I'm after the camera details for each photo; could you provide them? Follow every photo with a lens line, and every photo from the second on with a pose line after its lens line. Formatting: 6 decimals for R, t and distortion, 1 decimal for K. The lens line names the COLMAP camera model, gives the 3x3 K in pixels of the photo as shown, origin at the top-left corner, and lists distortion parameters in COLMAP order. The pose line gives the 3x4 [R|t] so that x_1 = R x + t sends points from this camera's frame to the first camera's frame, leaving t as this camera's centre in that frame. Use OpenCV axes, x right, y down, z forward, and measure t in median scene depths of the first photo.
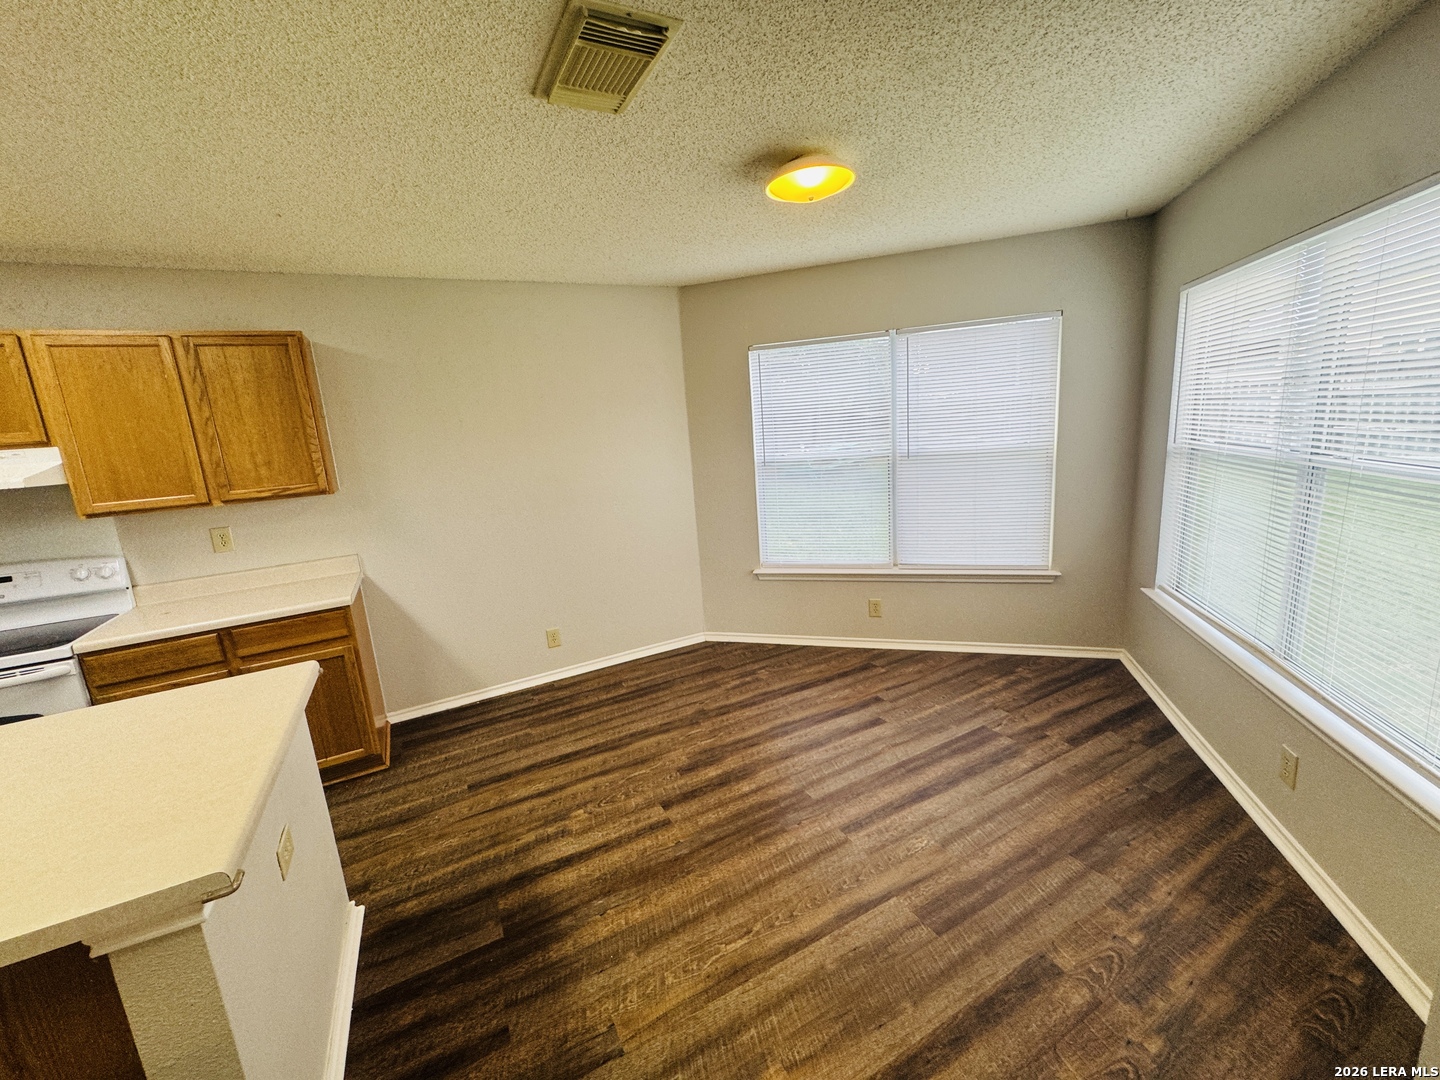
lens RADIAL K [[577.3, 0, 717.7], [0, 577.3, 537.8], [0, 0, 1]] dist [-0.005262, 0.000879]
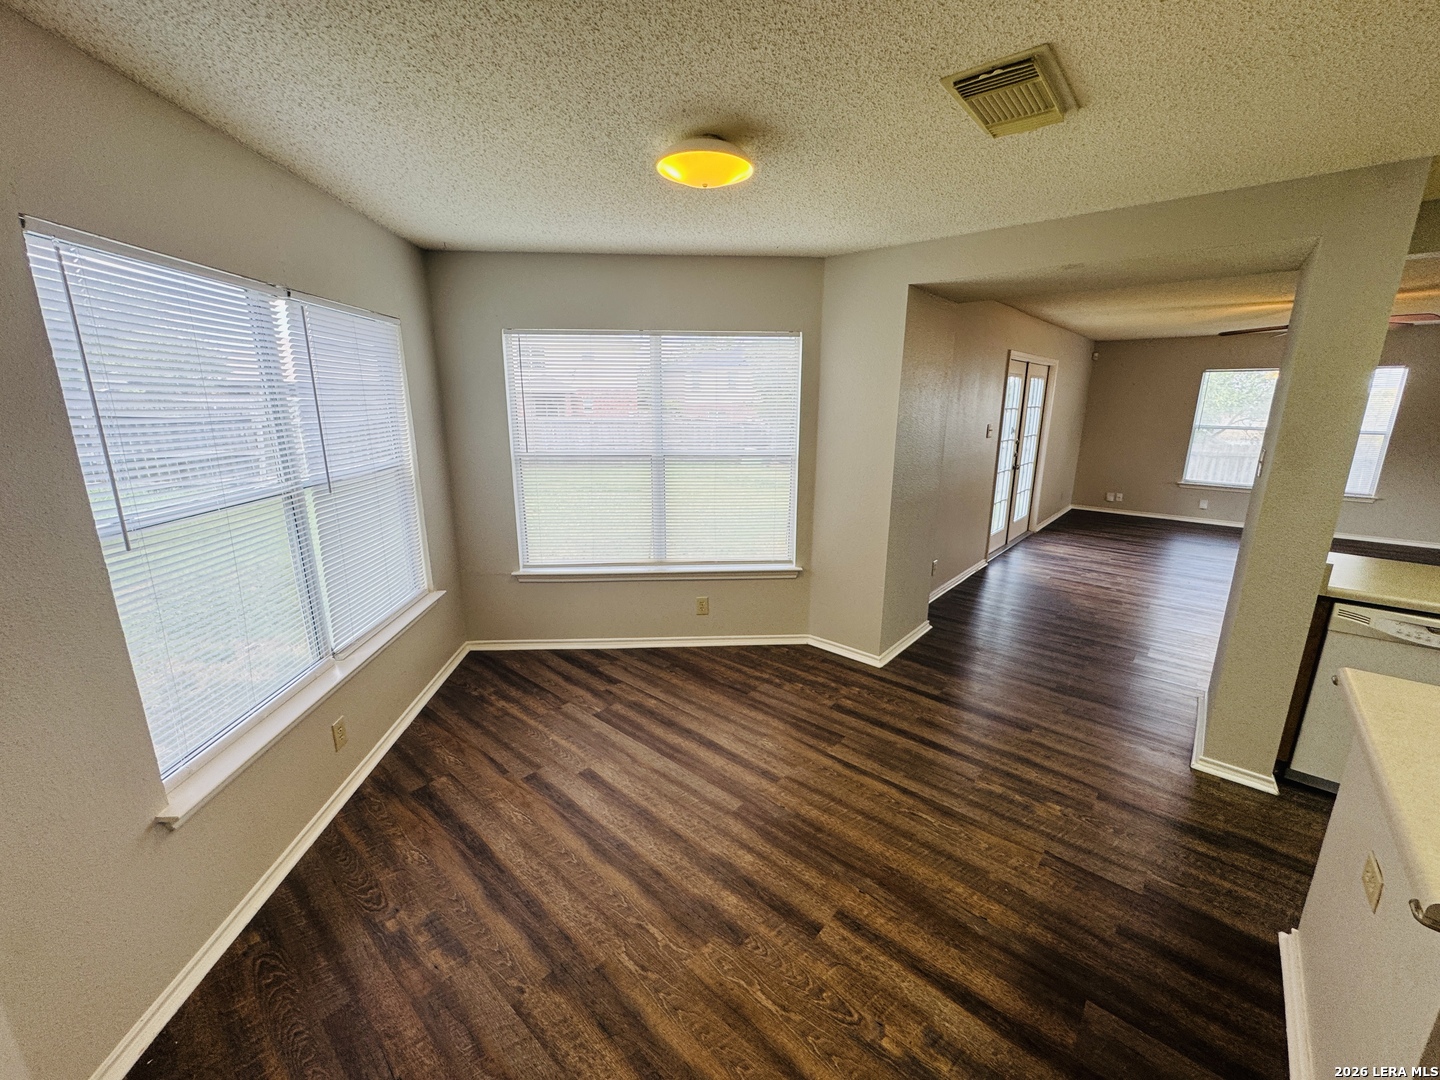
lens RADIAL K [[573.6, 0, 742.6], [0, 573.6, 544.4], [0, 0, 1]] dist [-0.000100, 0.000244]
pose [[-0.381435, -0.159003, 0.910618, -0.621144], [0.202992, 0.946643, 0.250322, -0.199345], [-0.901832, 0.280330, -0.328807, 1.138382]]
